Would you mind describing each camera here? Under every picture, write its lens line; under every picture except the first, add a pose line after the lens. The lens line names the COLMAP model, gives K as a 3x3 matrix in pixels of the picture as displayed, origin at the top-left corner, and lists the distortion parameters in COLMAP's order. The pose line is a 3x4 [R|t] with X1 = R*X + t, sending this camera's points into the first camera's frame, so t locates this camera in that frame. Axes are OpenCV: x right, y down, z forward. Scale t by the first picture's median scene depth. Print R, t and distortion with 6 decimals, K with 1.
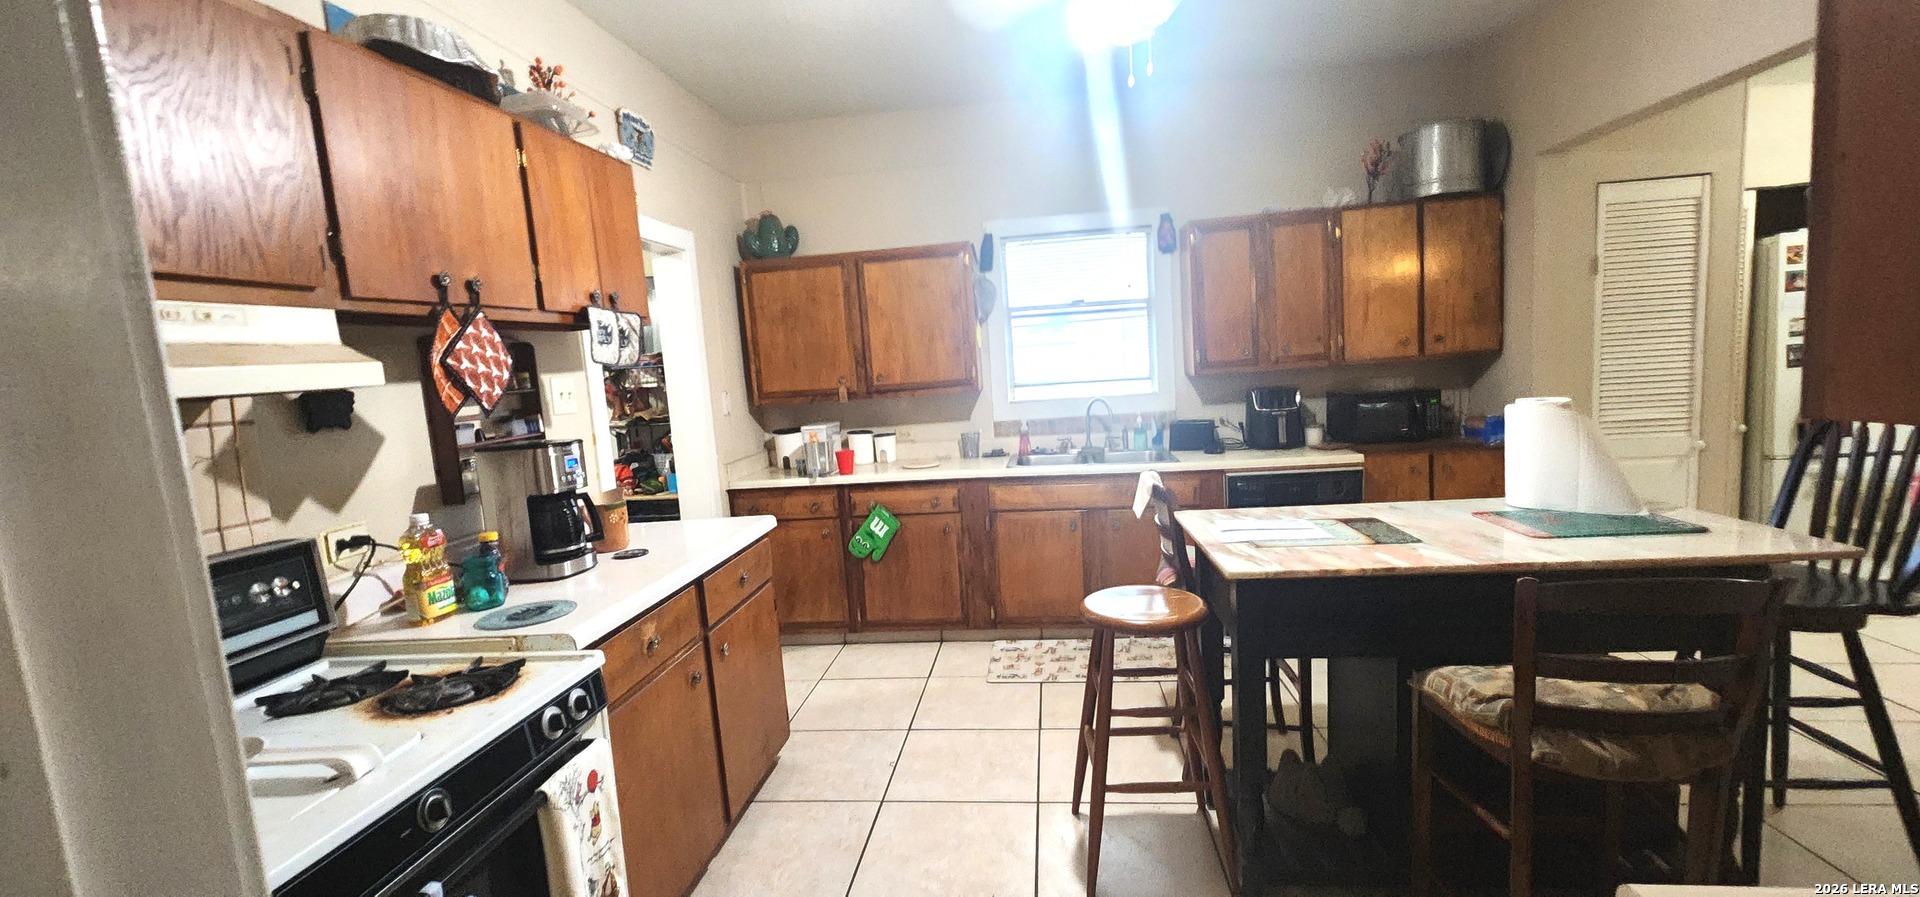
lens RADIAL K [[787.0, 0, 960.0], [0, 787.0, 448.5], [0, 0, 1]] dist [0.000753, 0.000052]
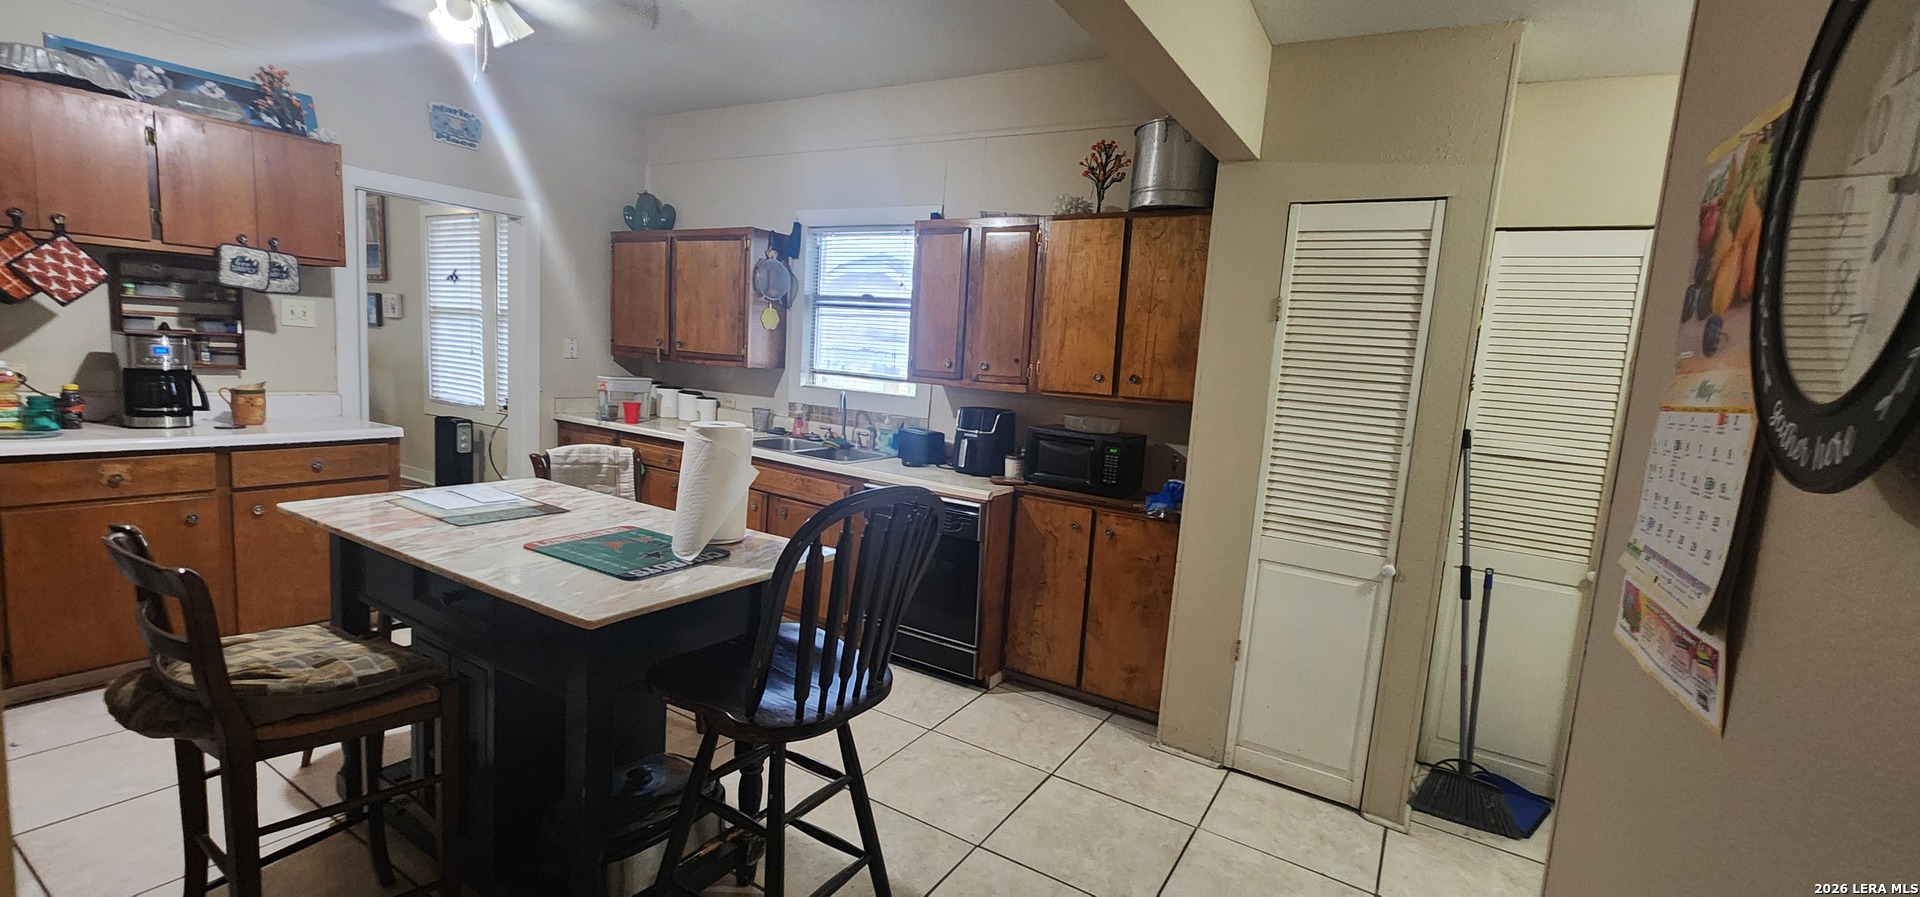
lens RADIAL K [[787.0, 0, 960.0], [0, 787.0, 448.5], [0, 0, 1]] dist [0.000753, 0.000052]
pose [[0.895940, 0.181589, -0.405361, 0.807609], [-0.177510, 0.982948, 0.047993, -0.075463], [0.407164, 0.028956, 0.912896, 0.163751]]
